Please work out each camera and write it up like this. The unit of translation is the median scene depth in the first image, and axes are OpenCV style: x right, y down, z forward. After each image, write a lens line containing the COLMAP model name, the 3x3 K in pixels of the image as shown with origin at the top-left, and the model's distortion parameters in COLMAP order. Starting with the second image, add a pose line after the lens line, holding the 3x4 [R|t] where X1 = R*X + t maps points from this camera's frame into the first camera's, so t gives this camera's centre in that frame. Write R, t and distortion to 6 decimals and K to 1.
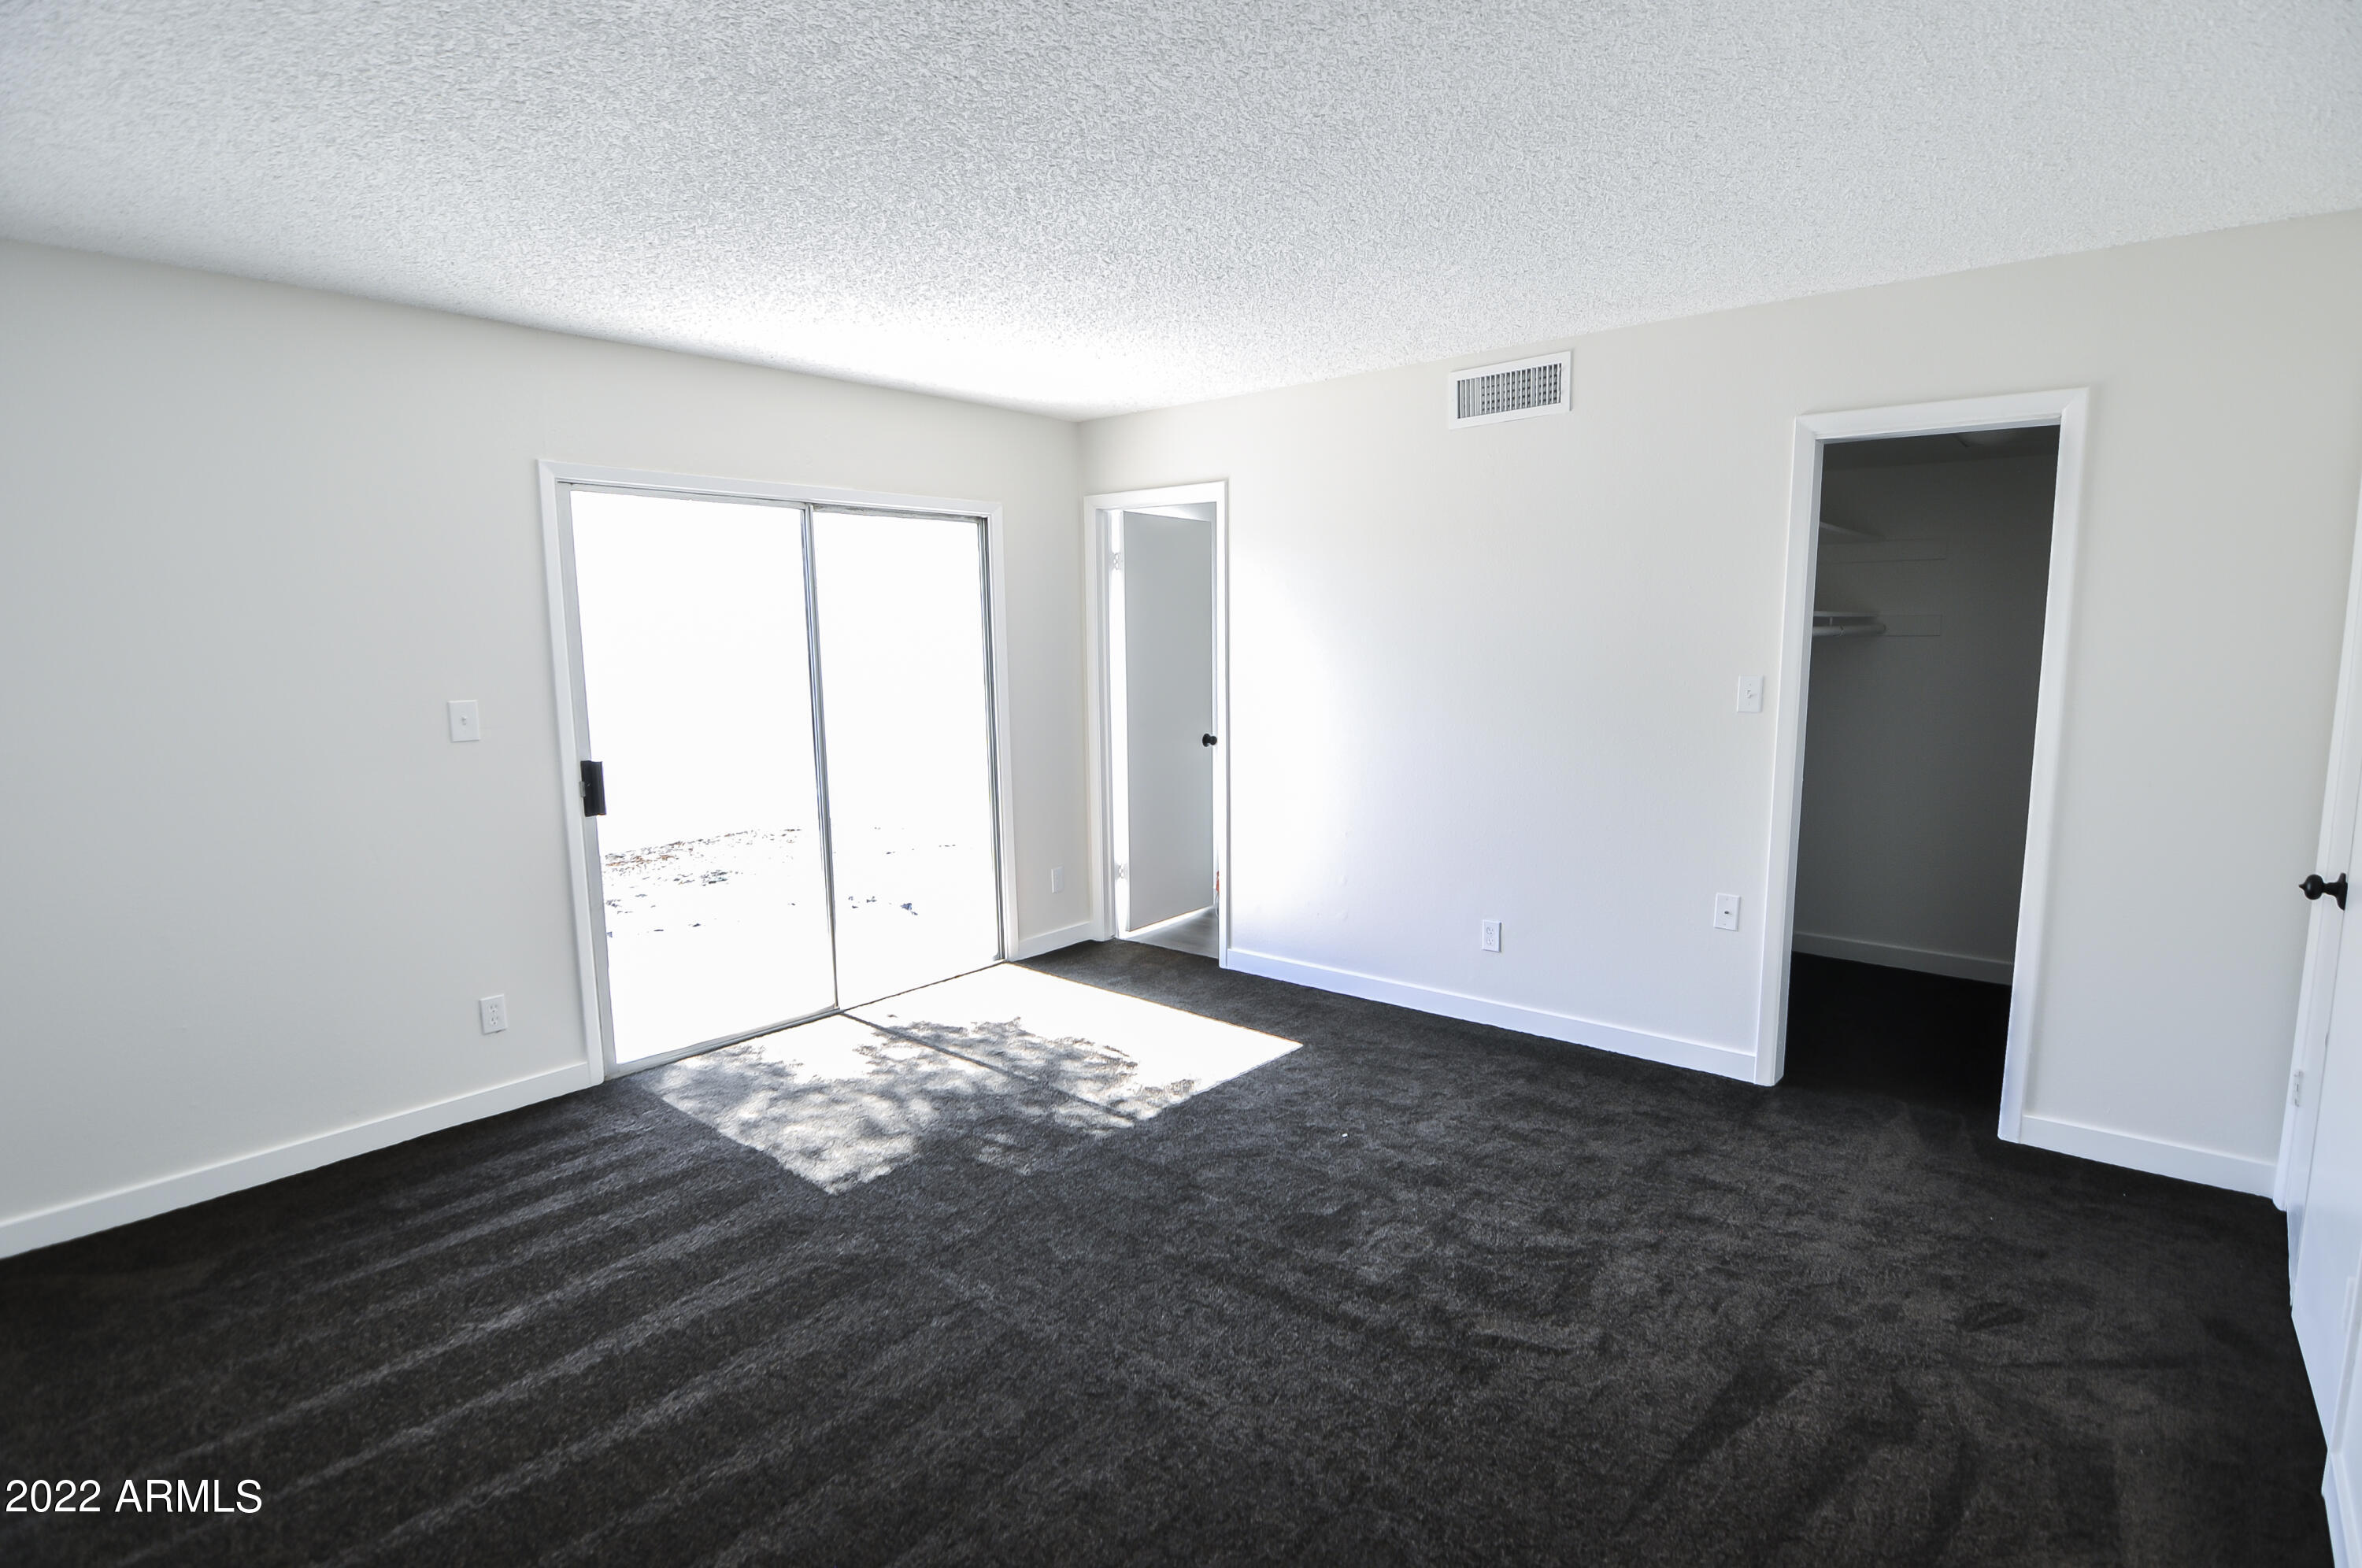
lens RADIAL K [[1153.2, 0, 1216.9], [0, 1153.2, 788.6], [0, 0, 1]] dist [-0.004658, -0.010152]
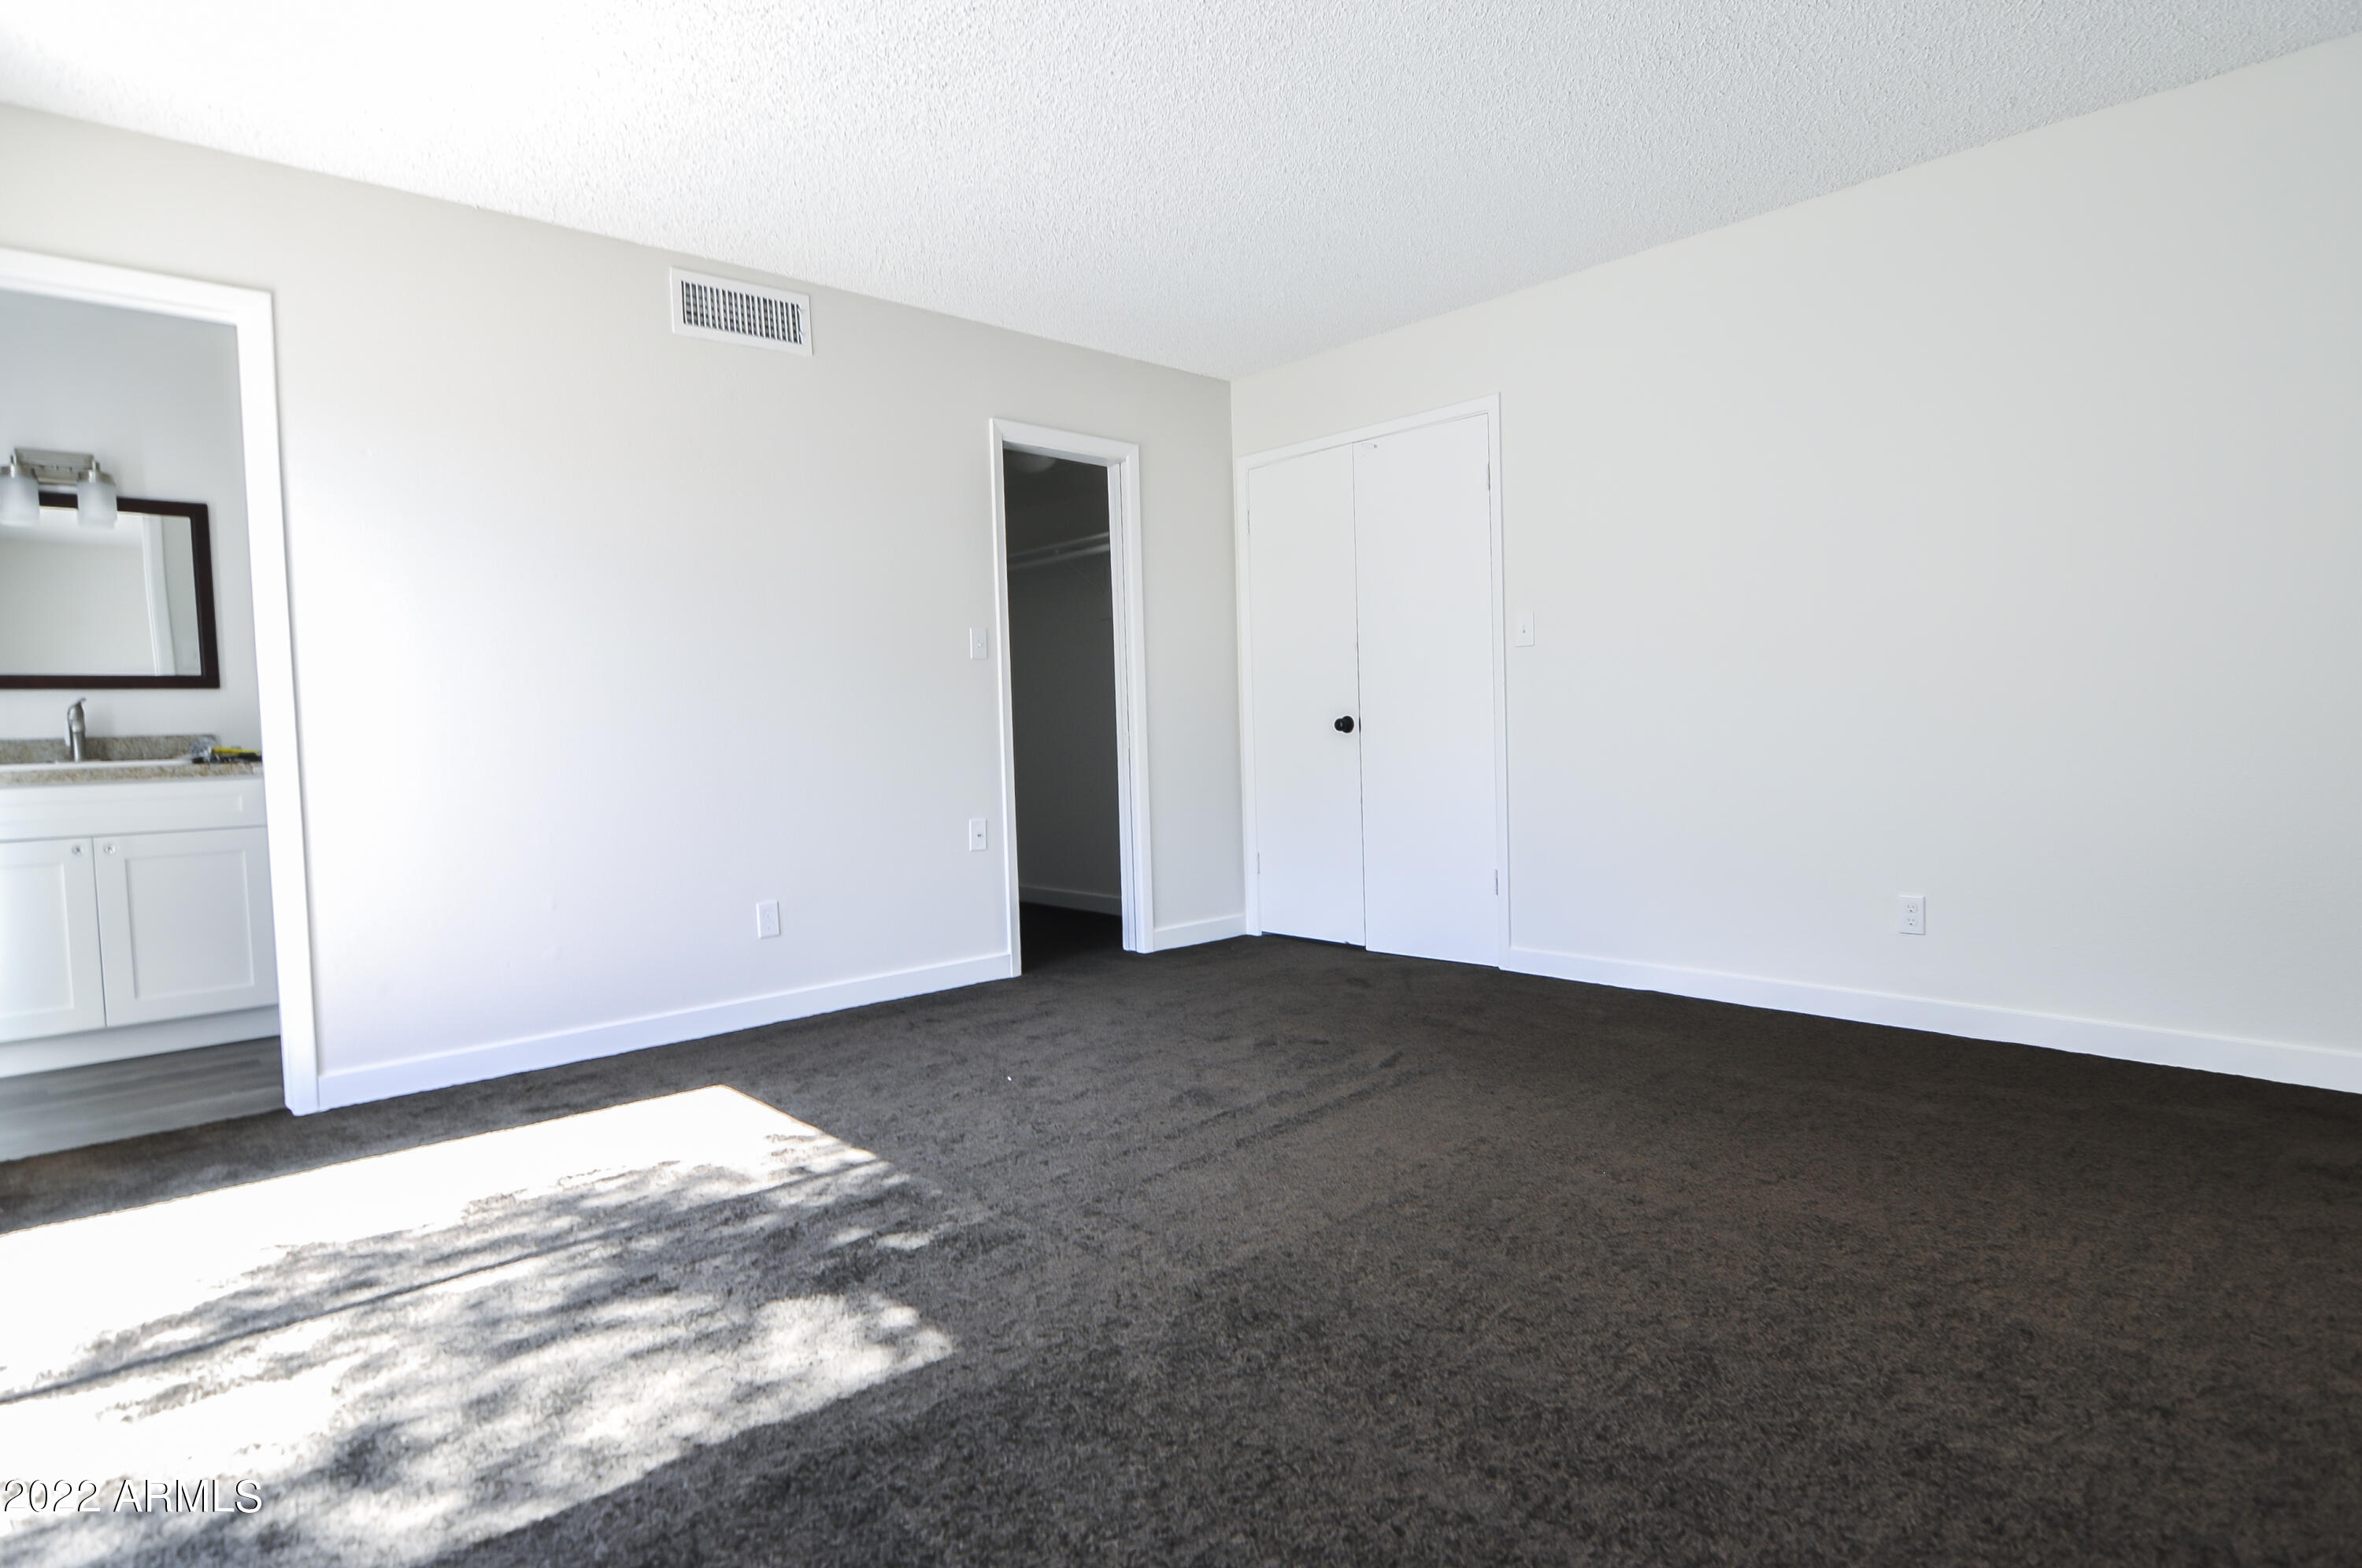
lens RADIAL K [[1215.3, 0, 1191.8], [0, 1215.3, 784.0], [0, 0, 1]] dist [-0.001118, -0.011919]
pose [[0.151203, -0.043183, 0.987559, -0.730147], [0.157853, 0.987280, 0.019002, 0.069068], [-0.975818, 0.153016, 0.156096, 0.613401]]
